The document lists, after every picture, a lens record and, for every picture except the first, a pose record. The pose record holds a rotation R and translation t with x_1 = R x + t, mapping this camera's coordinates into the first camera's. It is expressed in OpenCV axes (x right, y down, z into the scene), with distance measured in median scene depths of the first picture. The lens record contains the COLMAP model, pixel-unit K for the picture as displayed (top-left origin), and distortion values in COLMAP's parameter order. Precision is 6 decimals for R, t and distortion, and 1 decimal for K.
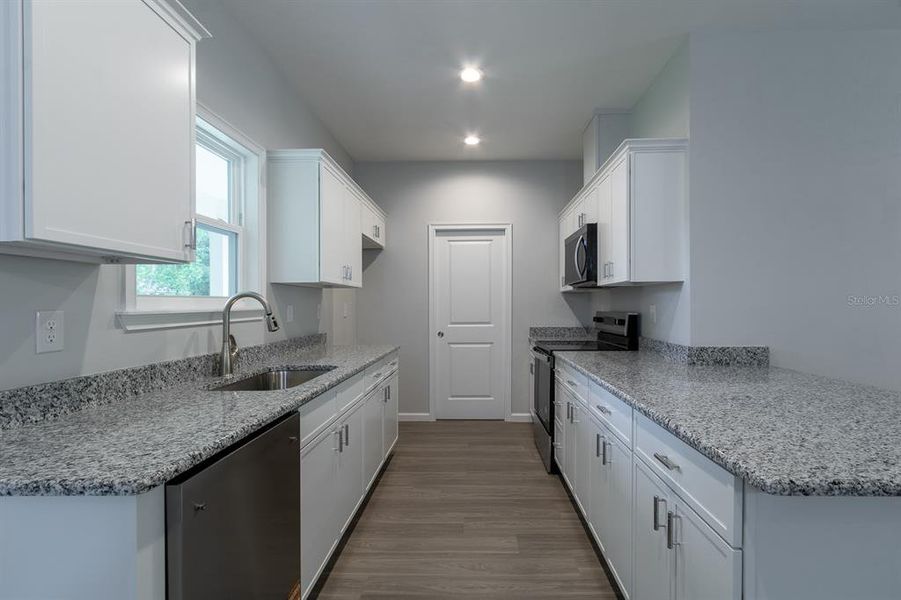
lens RADIAL K [[419.0, 0, 469.0], [0, 419.0, 309.7], [0, 0, 1]] dist [0.000962, -0.000004]
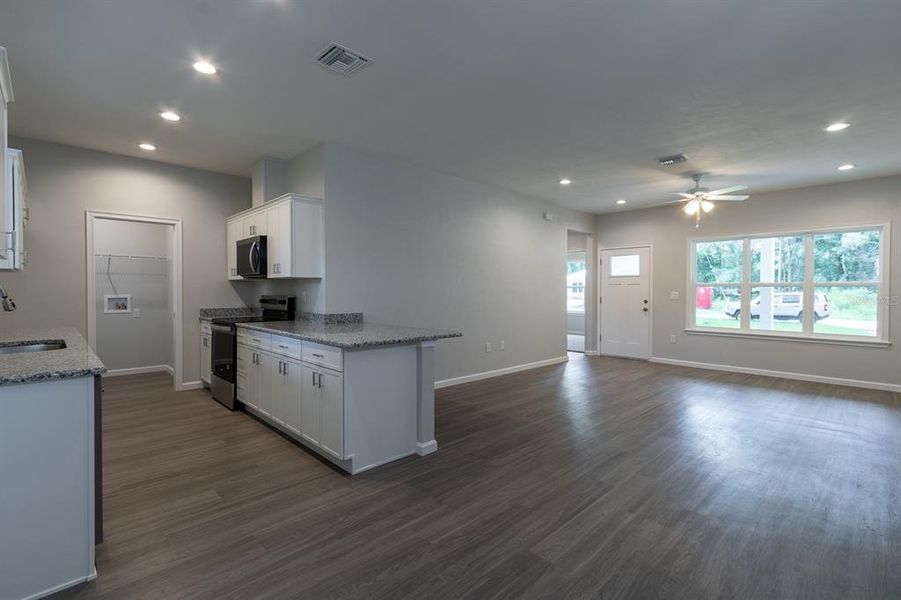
lens RADIAL K [[412.5, 0, 454.4], [0, 412.5, 296.9], [0, 0, 1]] dist [-0.001086, -0.000409]
pose [[0.699716, -0.004998, 0.714404, -0.335282], [0.001370, 0.999983, 0.005654, 0.003889], [-0.714420, -0.002978, 0.699711, -0.608051]]
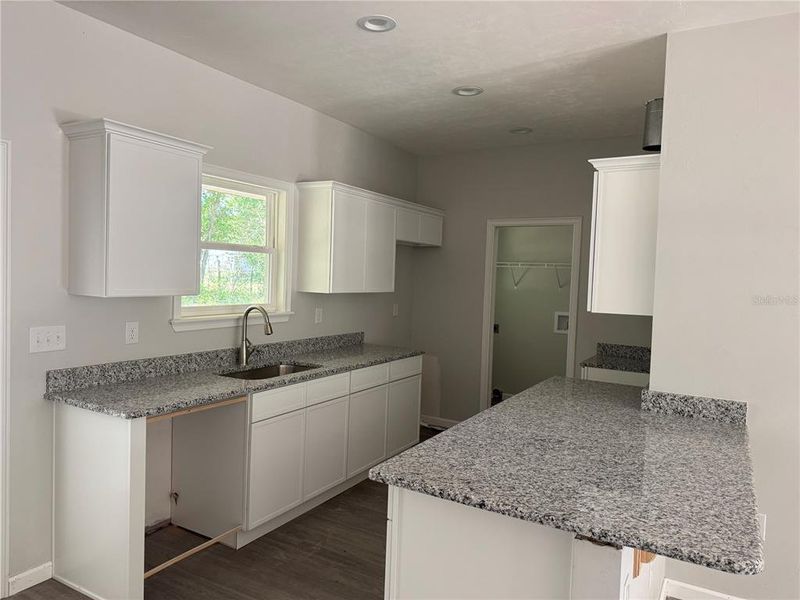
lens RADIAL K [[556.3, 0, 395.8], [0, 556.3, 300.5], [0, 0, 1]] dist [0.115202, -0.200504]
pose [[0.872985, 0.057878, -0.484300, 0.593482], [-0.046179, 0.998282, 0.036063, -0.114756], [0.485555, -0.009117, 0.874158, -0.293365]]
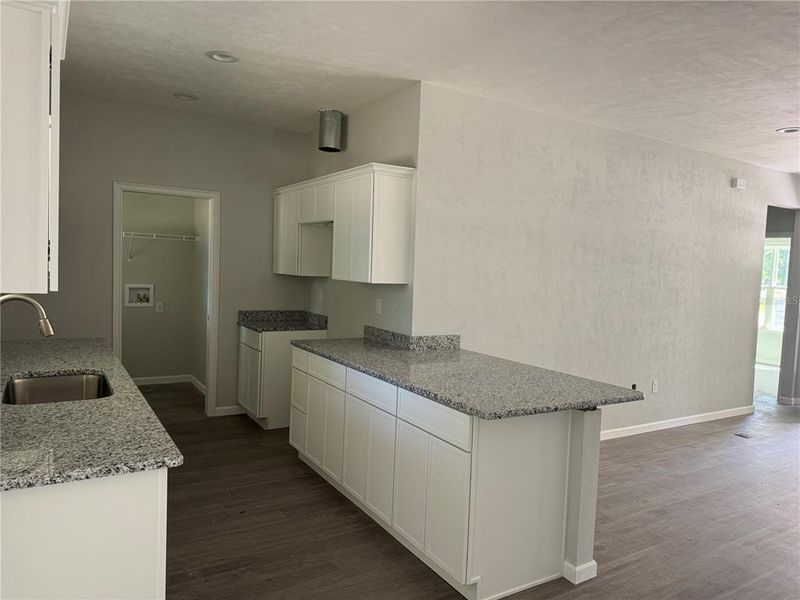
lens RADIAL K [[556.3, 0, 395.8], [0, 556.3, 300.5], [0, 0, 1]] dist [0.115202, -0.200504]
pose [[0.843885, 0.005242, 0.536499, -0.393601], [-0.037444, 0.998090, 0.049144, -0.095086], [-0.535217, -0.061560, 0.842469, -0.364963]]
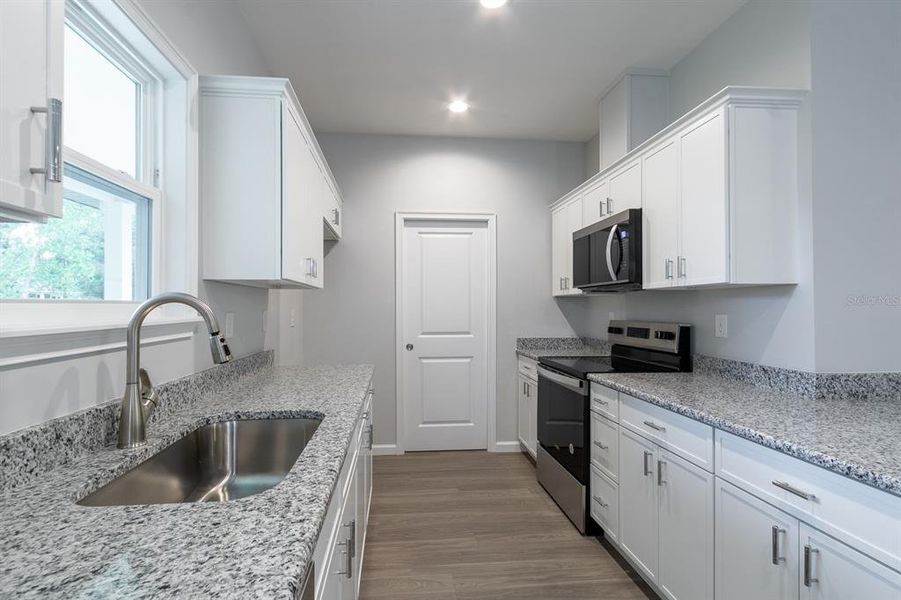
lens RADIAL K [[422.3, 0, 435.8], [0, 422.3, 310.1], [0, 0, 1]] dist [0.004513, 0.000066]
pose [[0.993917, 0.004049, 0.110054, -0.195948], [-0.003306, 0.999970, -0.006933, -0.014056], [-0.110079, 0.006527, 0.993901, 0.320893]]
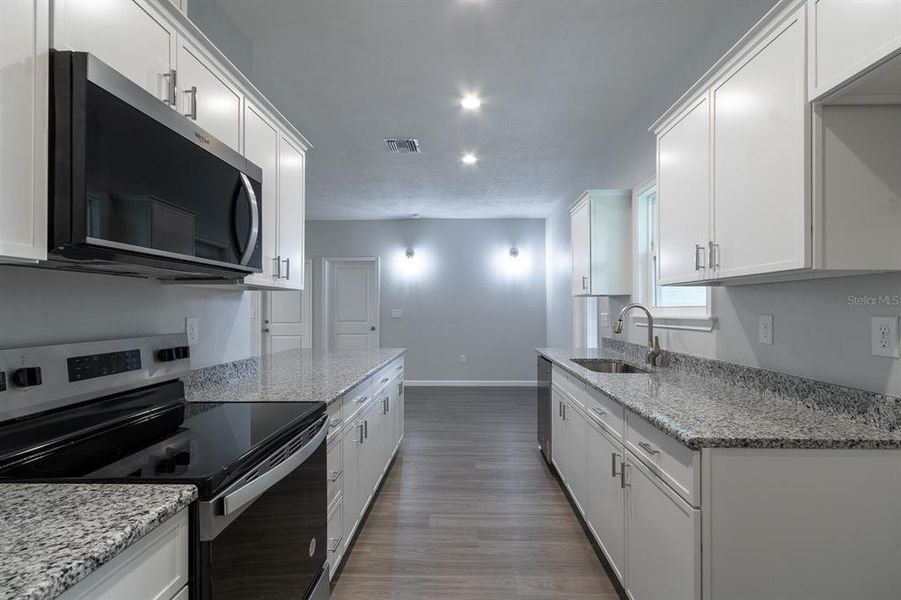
lens RADIAL K [[419.0, 0, 469.0], [0, 419.0, 309.7], [0, 0, 1]] dist [0.000962, -0.000004]
pose [[-0.999217, 0.008156, -0.038703, 0.048566], [0.007418, 0.999788, 0.019185, -0.043225], [0.038851, 0.018883, -0.999067, 1.866619]]
